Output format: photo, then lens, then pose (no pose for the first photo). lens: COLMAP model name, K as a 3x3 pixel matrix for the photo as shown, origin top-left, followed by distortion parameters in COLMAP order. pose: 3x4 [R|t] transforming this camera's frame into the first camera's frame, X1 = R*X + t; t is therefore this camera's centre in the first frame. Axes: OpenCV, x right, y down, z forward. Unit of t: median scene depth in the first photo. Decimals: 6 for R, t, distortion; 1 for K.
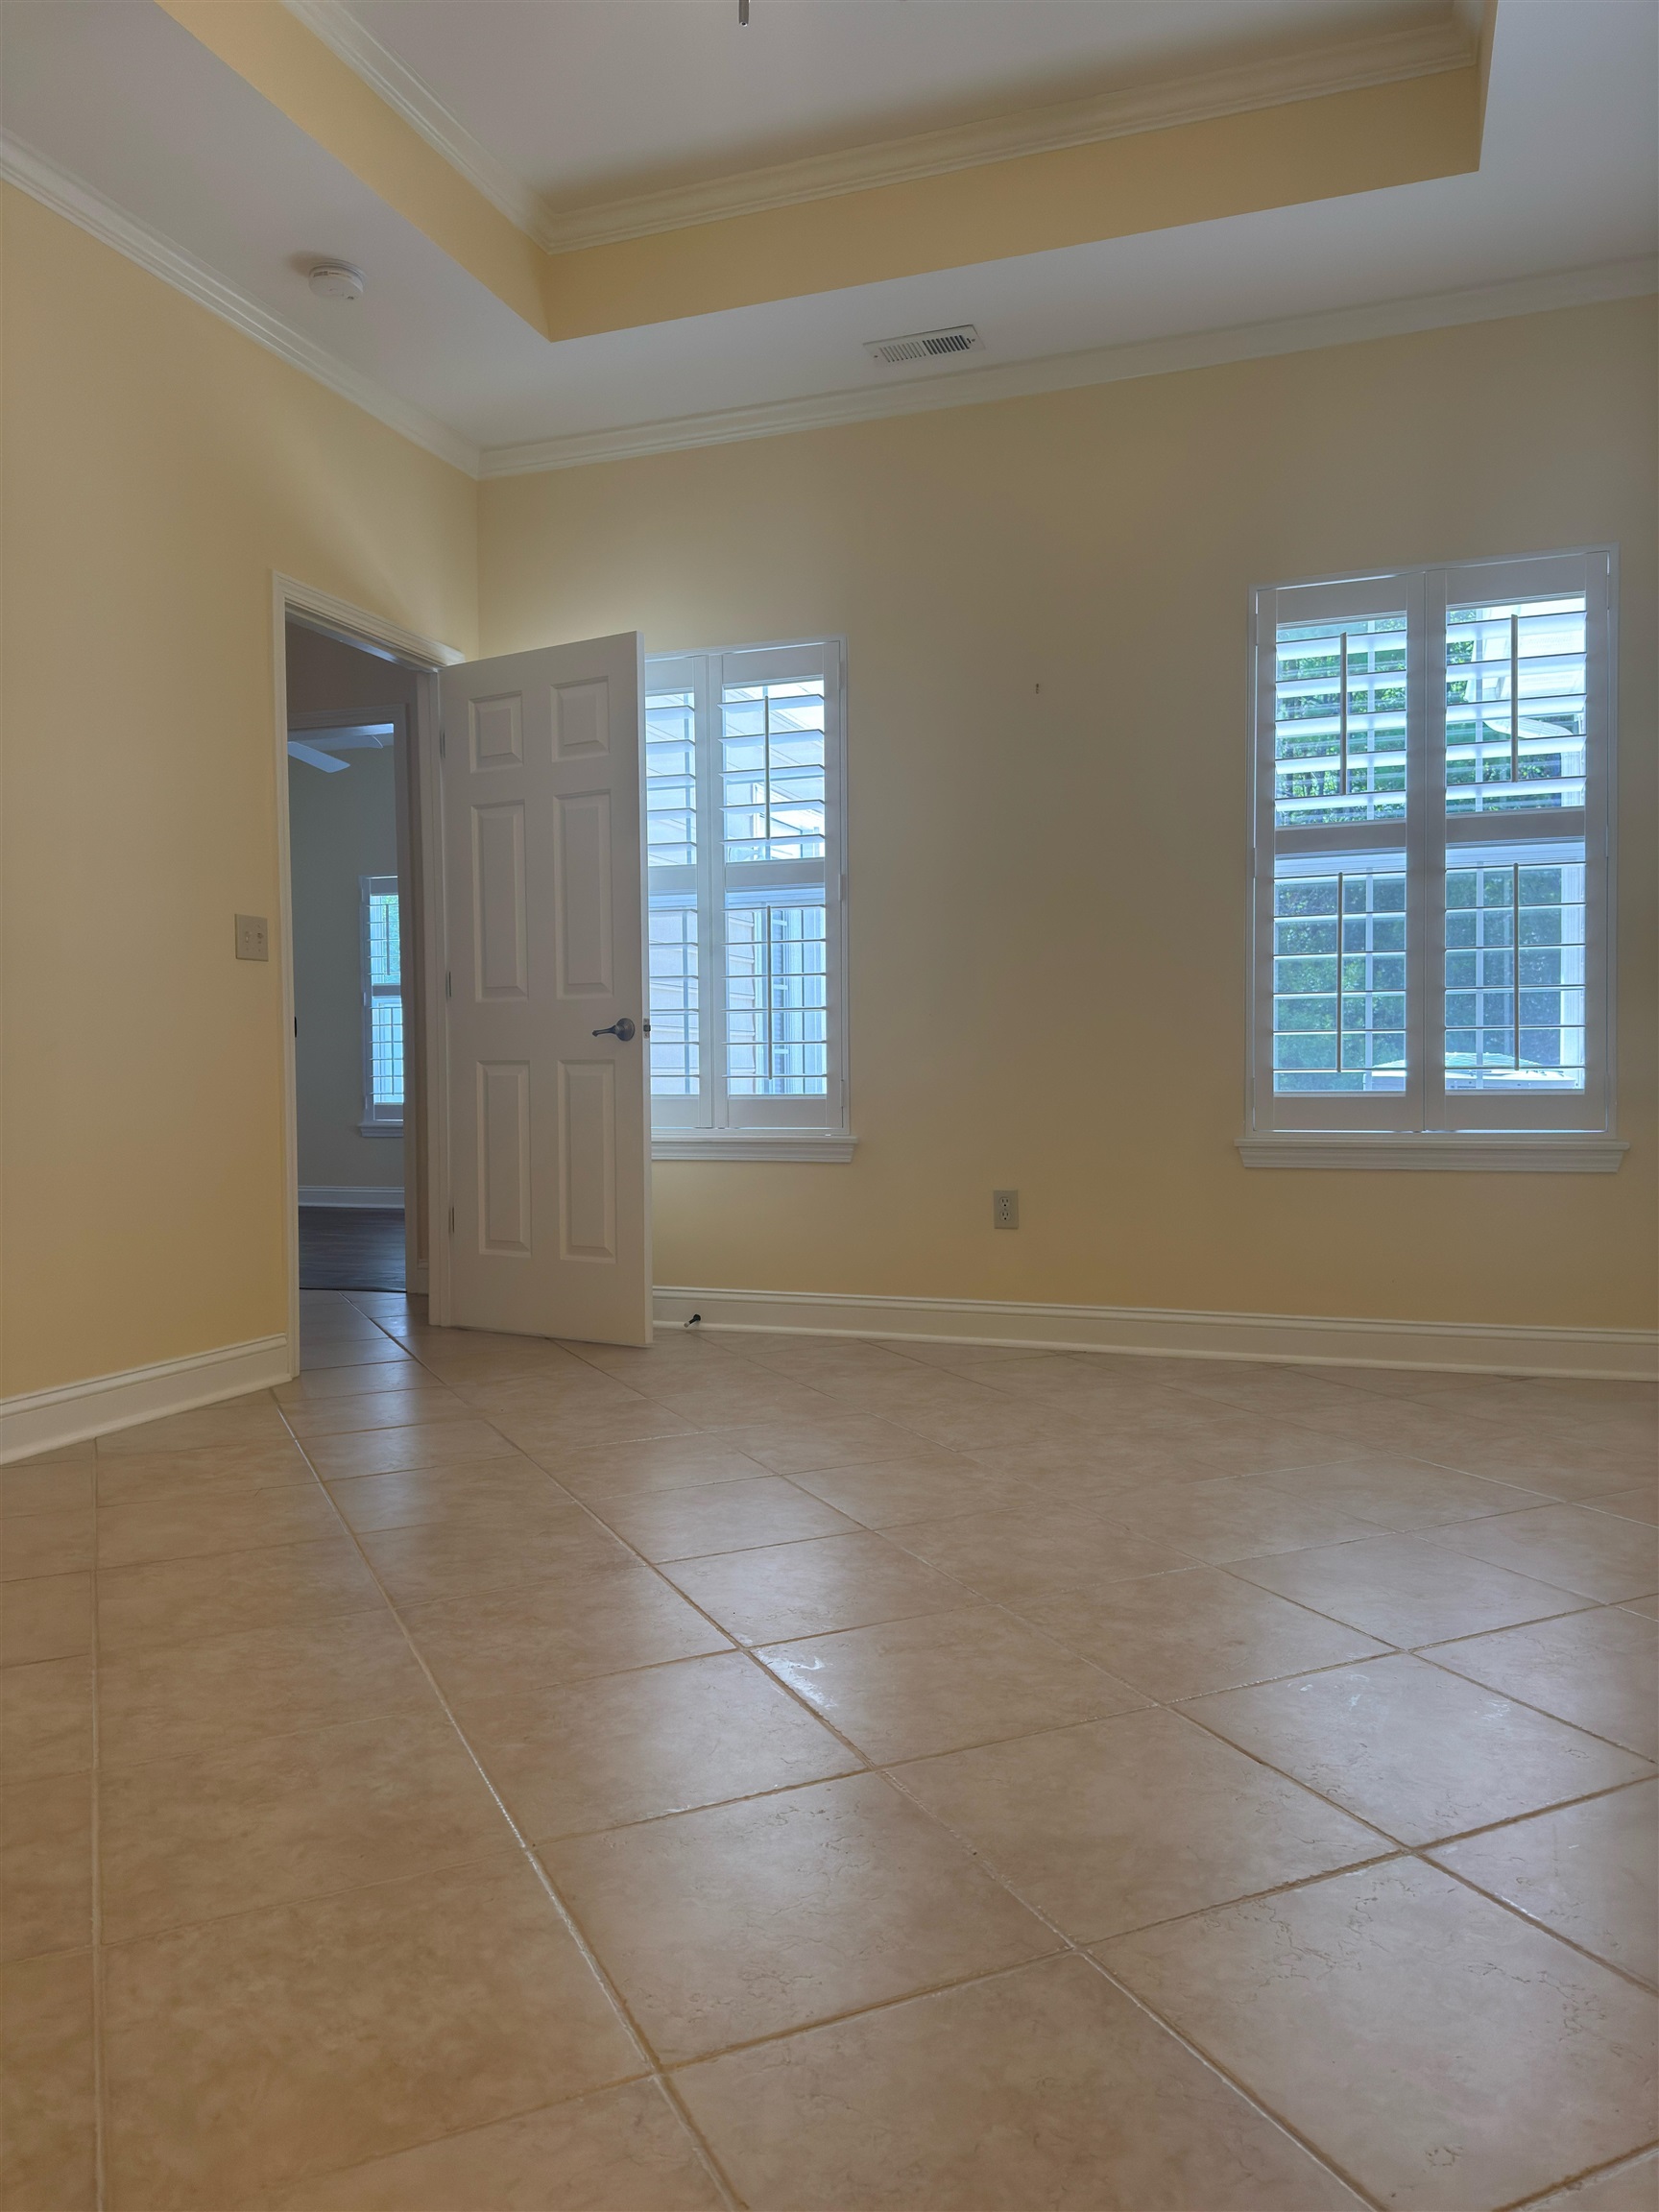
lens RADIAL K [[1526.8, 0, 831.1], [0, 1526.8, 1113.7], [0, 0, 1]] dist [0.082572, -0.136376]
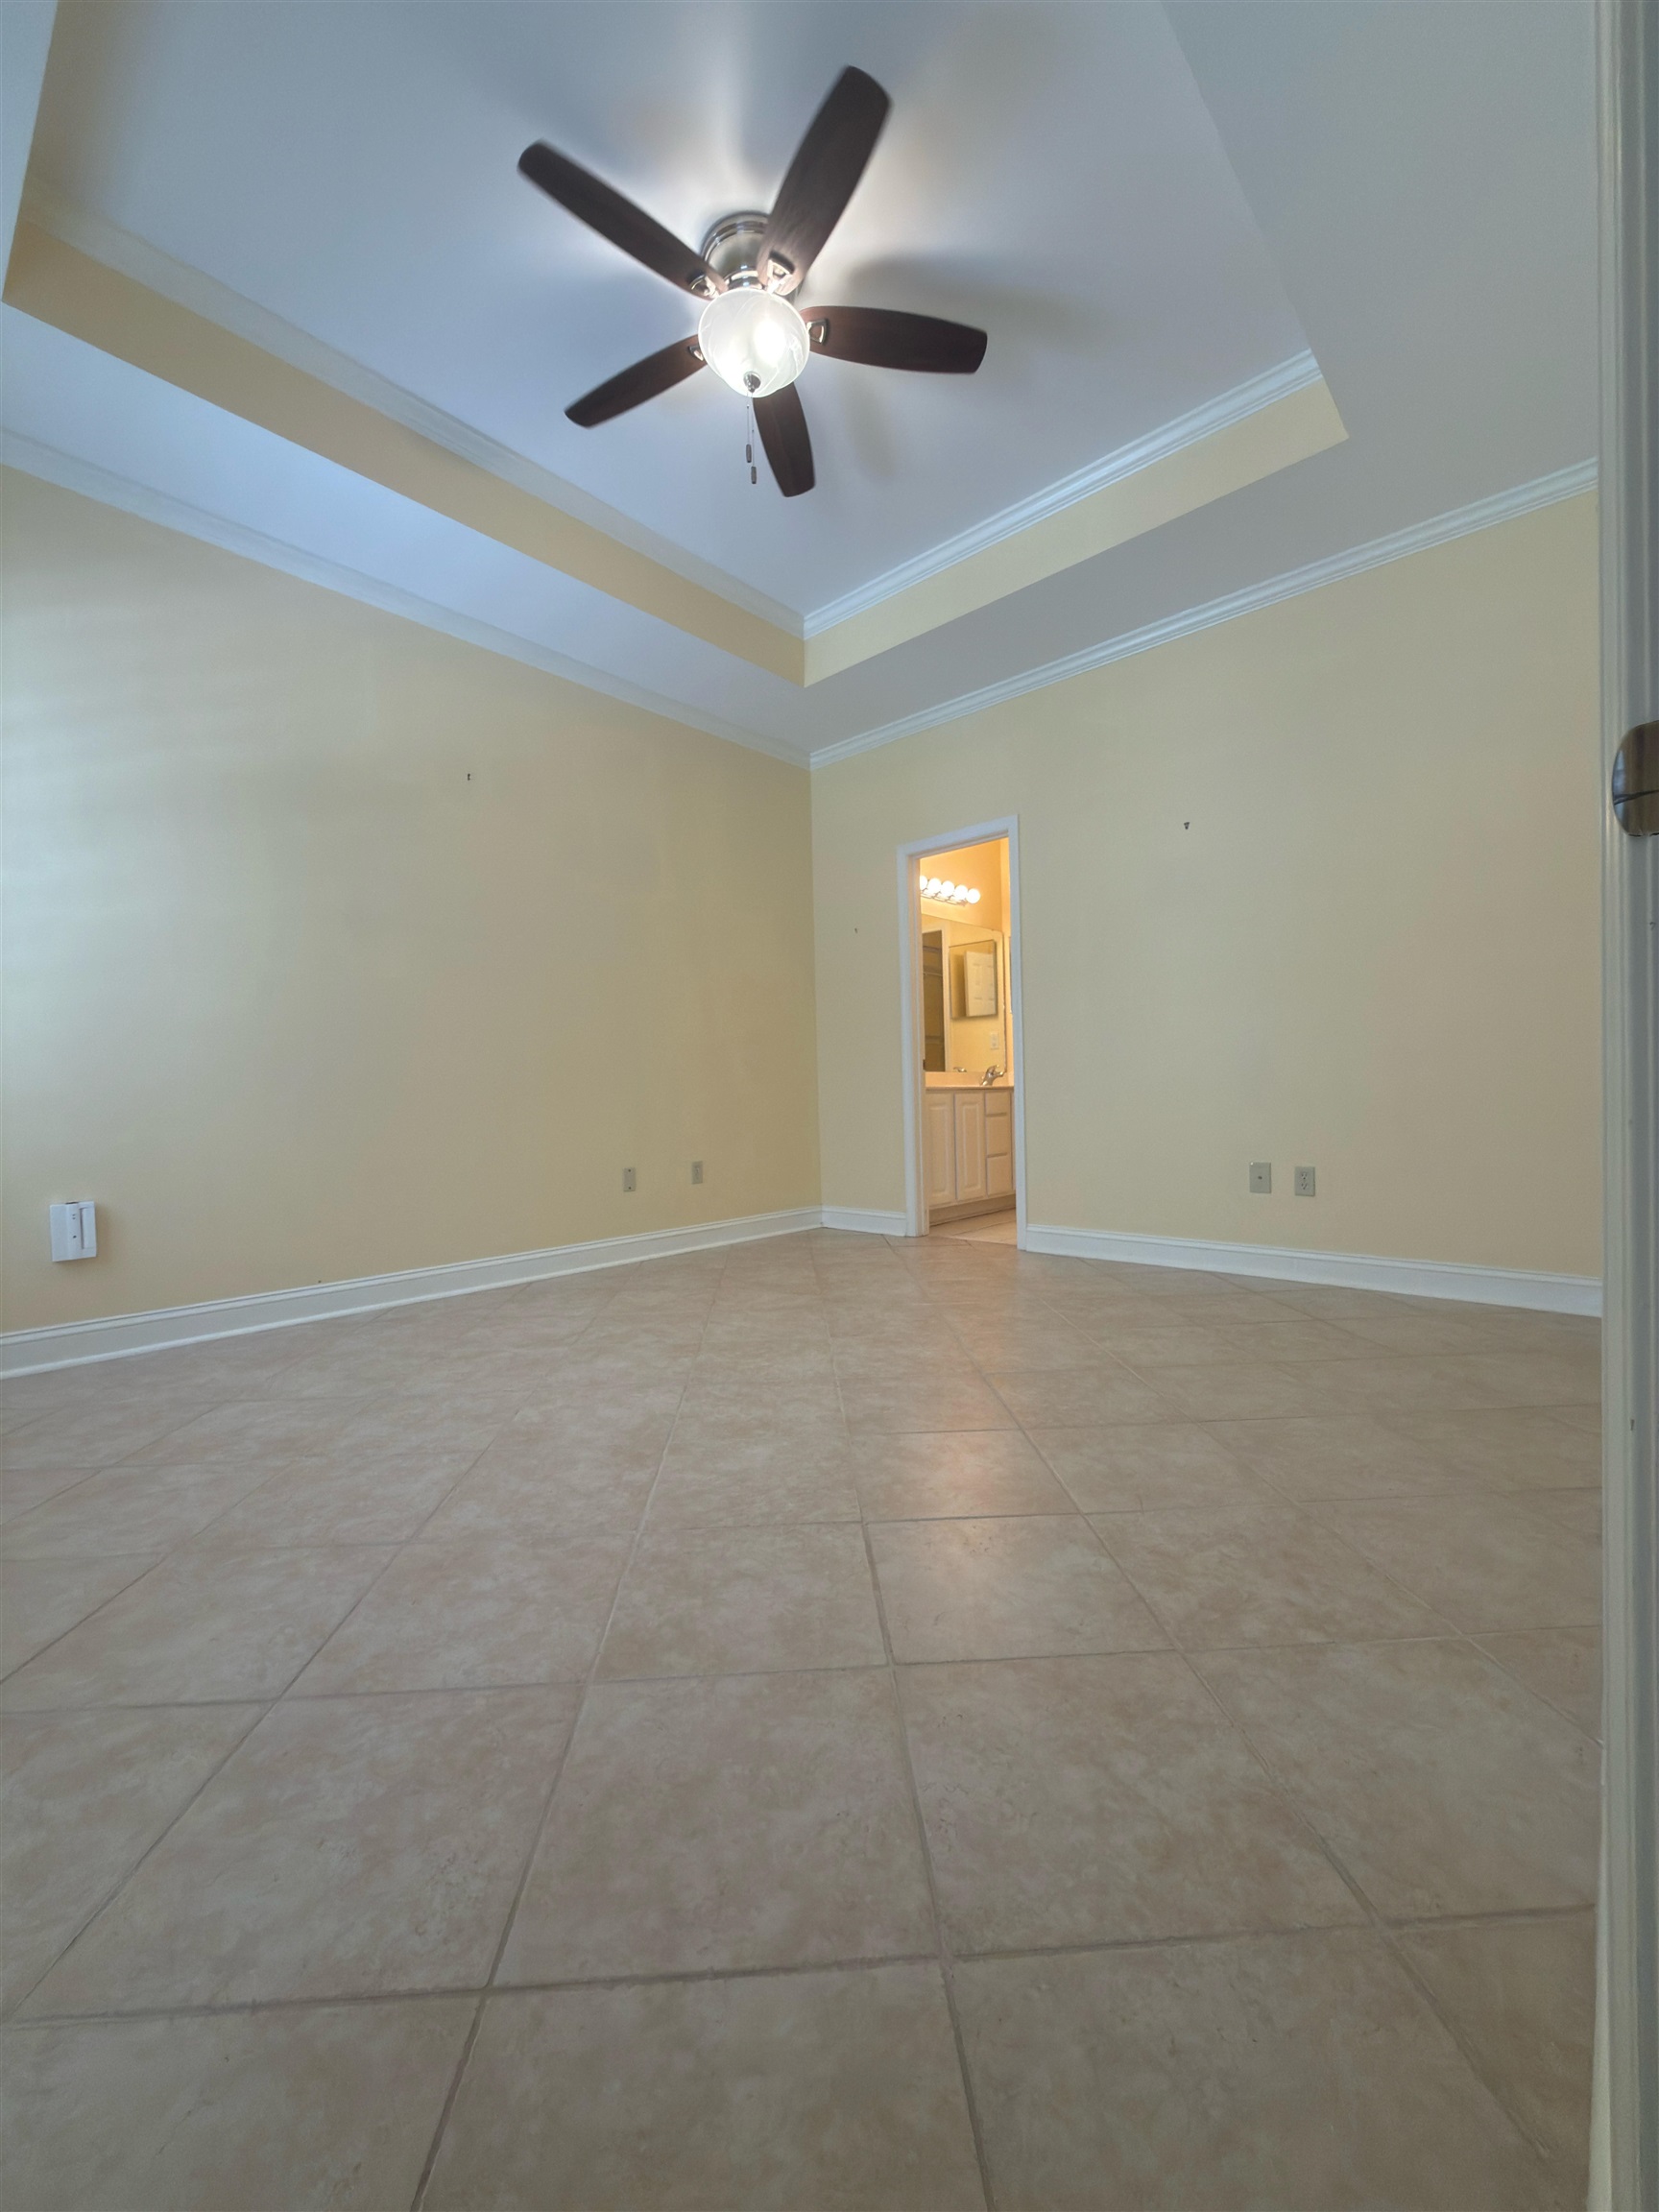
lens RADIAL K [[876.3, 0, 827.8], [0, 876.3, 1111.1], [0, 0, 1]] dist [0.000613, 0.000212]
pose [[-0.922516, 0.021723, 0.385346, -0.467906], [0.042224, 0.998102, 0.044819, -0.039971], [-0.383641, 0.057617, -0.921683, 1.804689]]
